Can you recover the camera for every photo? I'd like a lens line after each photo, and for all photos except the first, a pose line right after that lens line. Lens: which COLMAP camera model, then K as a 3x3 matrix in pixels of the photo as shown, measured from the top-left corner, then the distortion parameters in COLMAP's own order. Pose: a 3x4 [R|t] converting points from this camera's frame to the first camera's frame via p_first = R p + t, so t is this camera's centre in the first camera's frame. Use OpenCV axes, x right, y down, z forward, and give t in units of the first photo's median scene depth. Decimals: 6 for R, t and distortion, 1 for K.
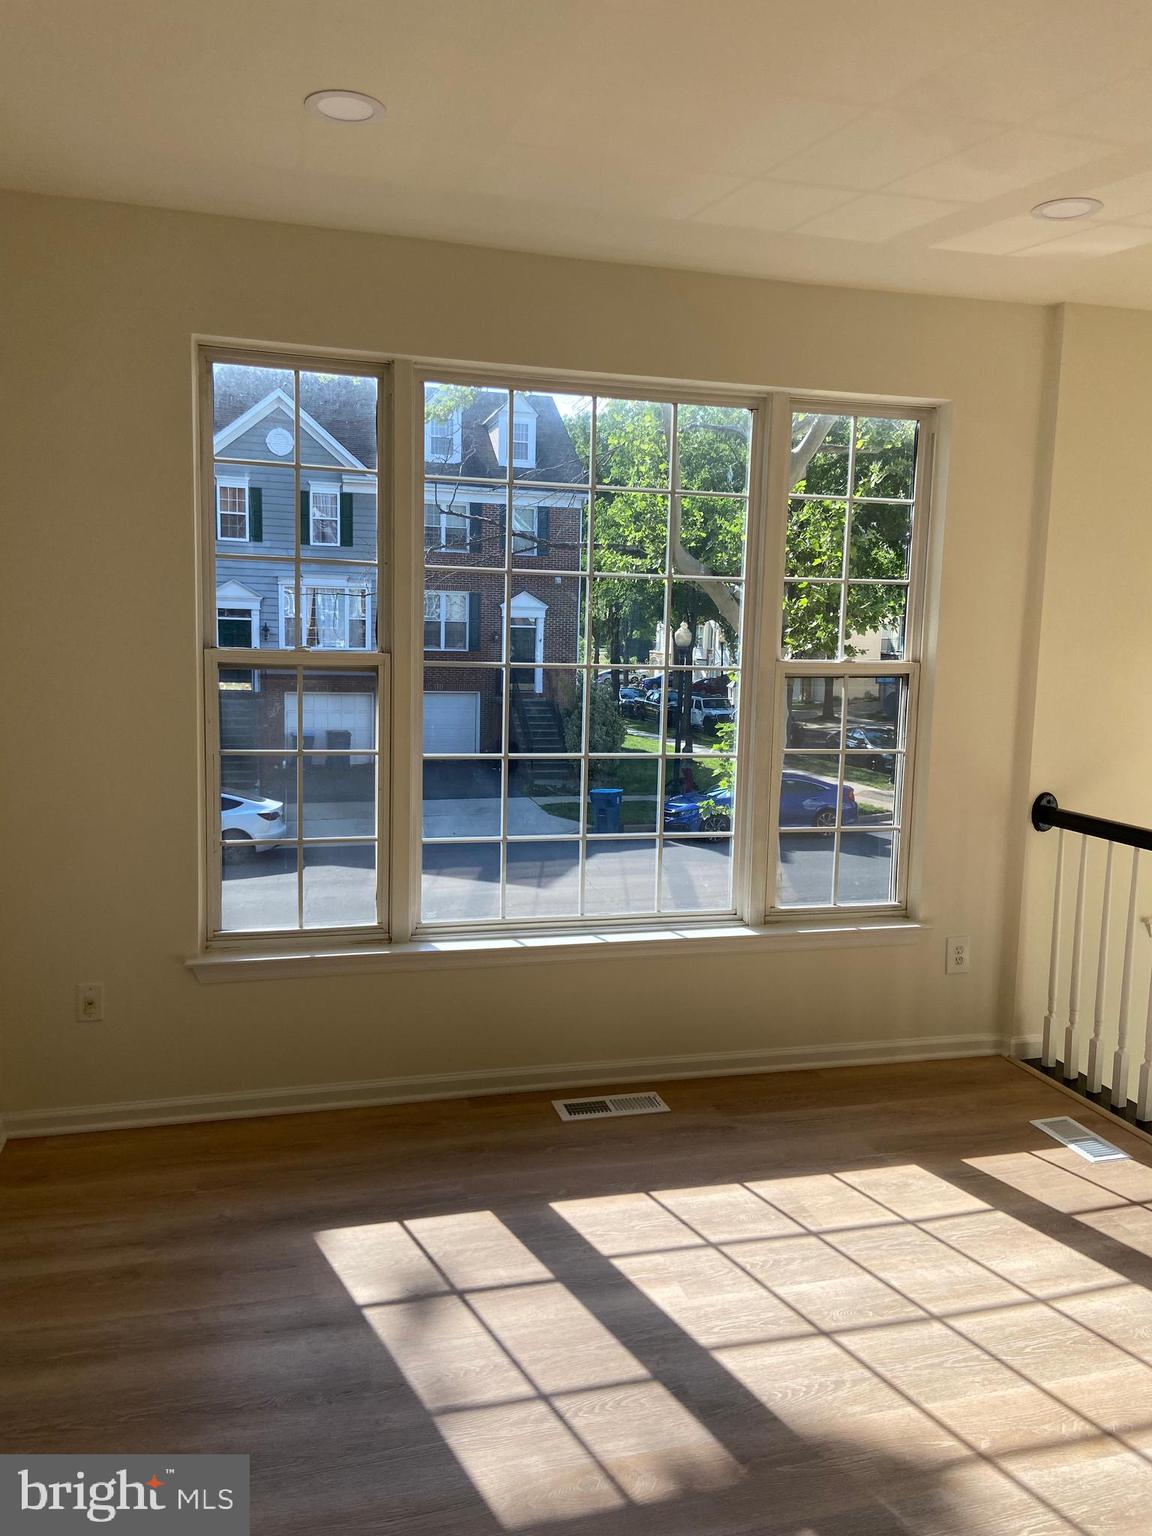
lens RADIAL K [[1137.0, 0, 574.8], [0, 1137.0, 764.6], [0, 0, 1]] dist [0.122538, -0.158112]
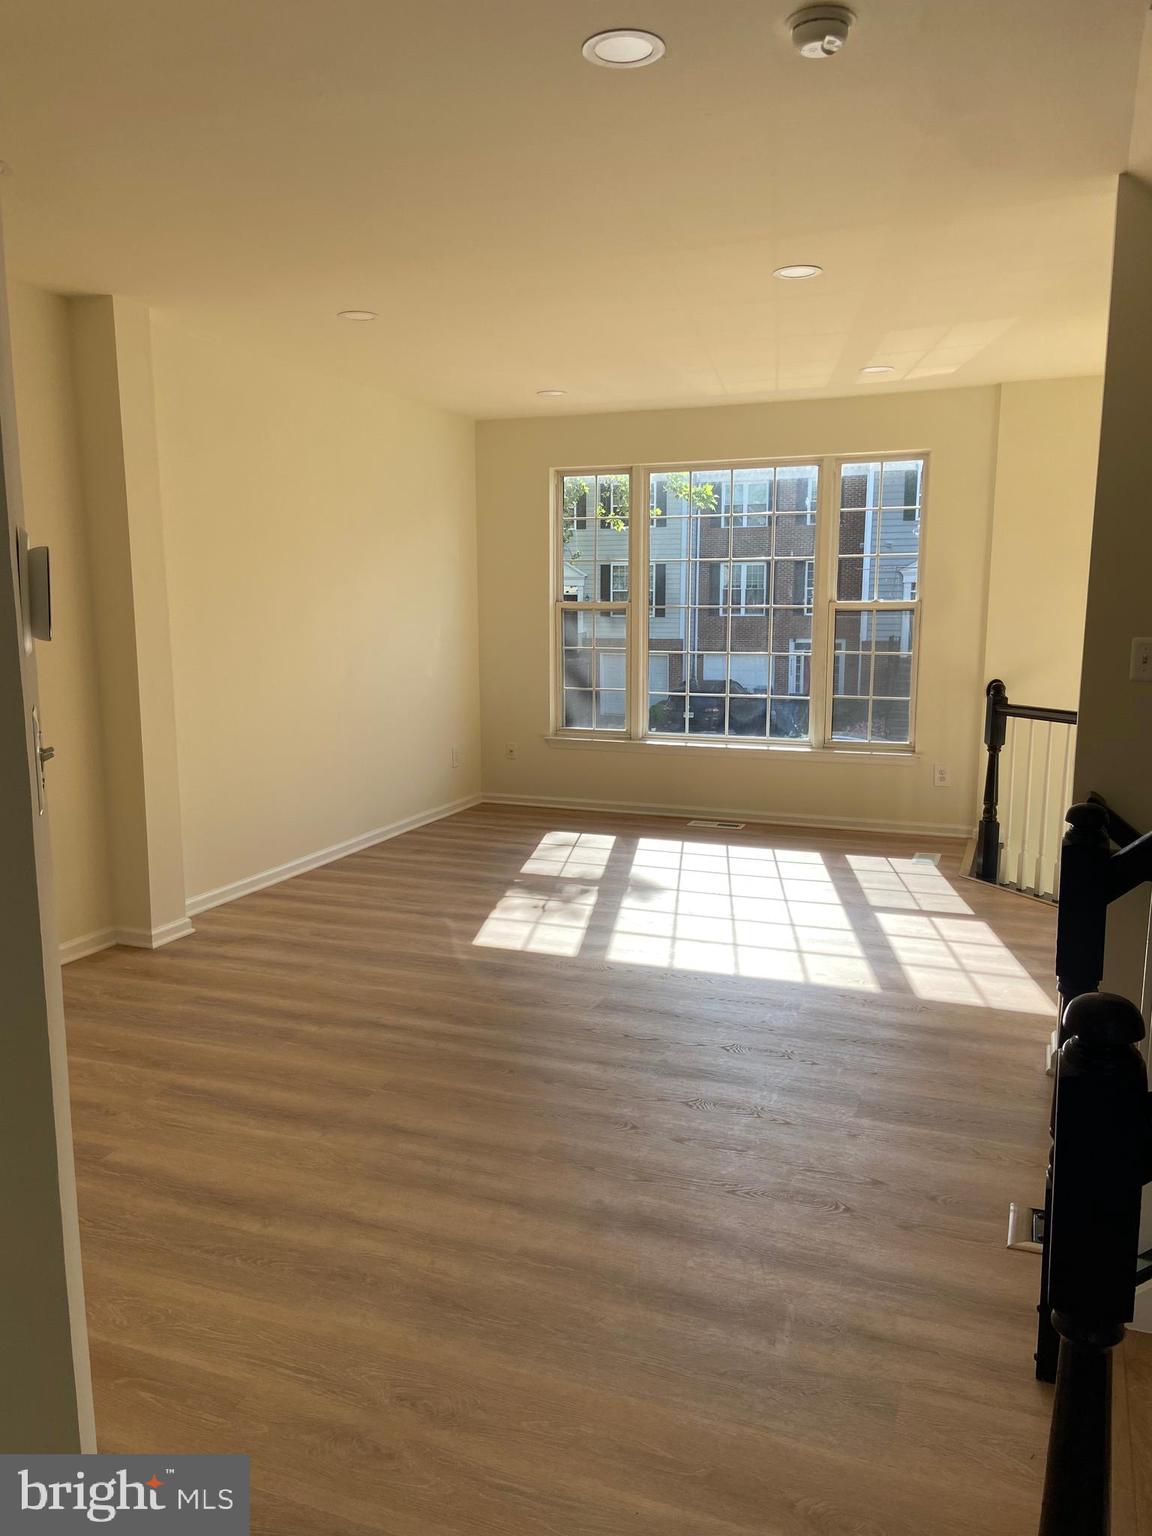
lens RADIAL K [[1137.0, 0, 574.8], [0, 1137.0, 764.6], [0, 0, 1]] dist [0.122538, -0.158112]
pose [[0.801100, 0.067144, -0.594752, 0.920146], [-0.051109, 0.997732, 0.043797, 0.104501], [0.596344, -0.004689, 0.802715, -0.688283]]
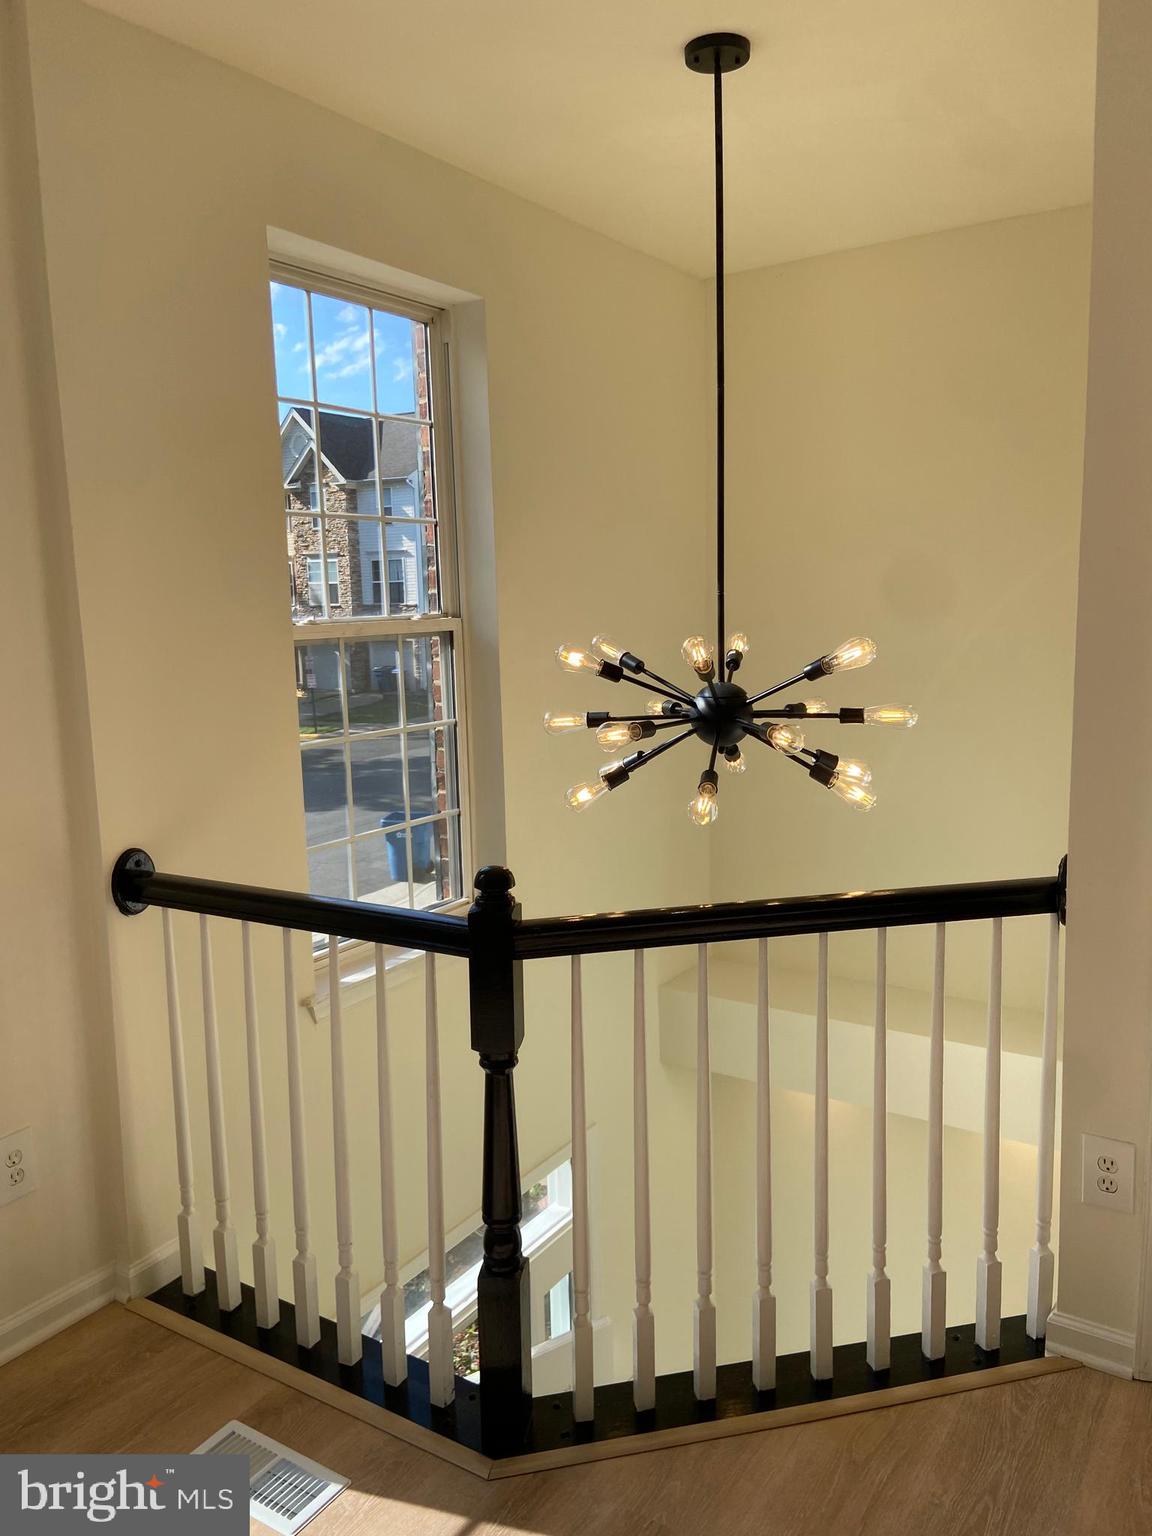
lens RADIAL K [[1137.0, 0, 574.8], [0, 1137.0, 764.6], [0, 0, 1]] dist [0.122538, -0.158112]
pose [[0.740404, -0.136782, 0.658098, 0.196128], [0.113136, 0.990467, 0.078578, -0.038702], [-0.662573, 0.016275, 0.748821, 0.414358]]
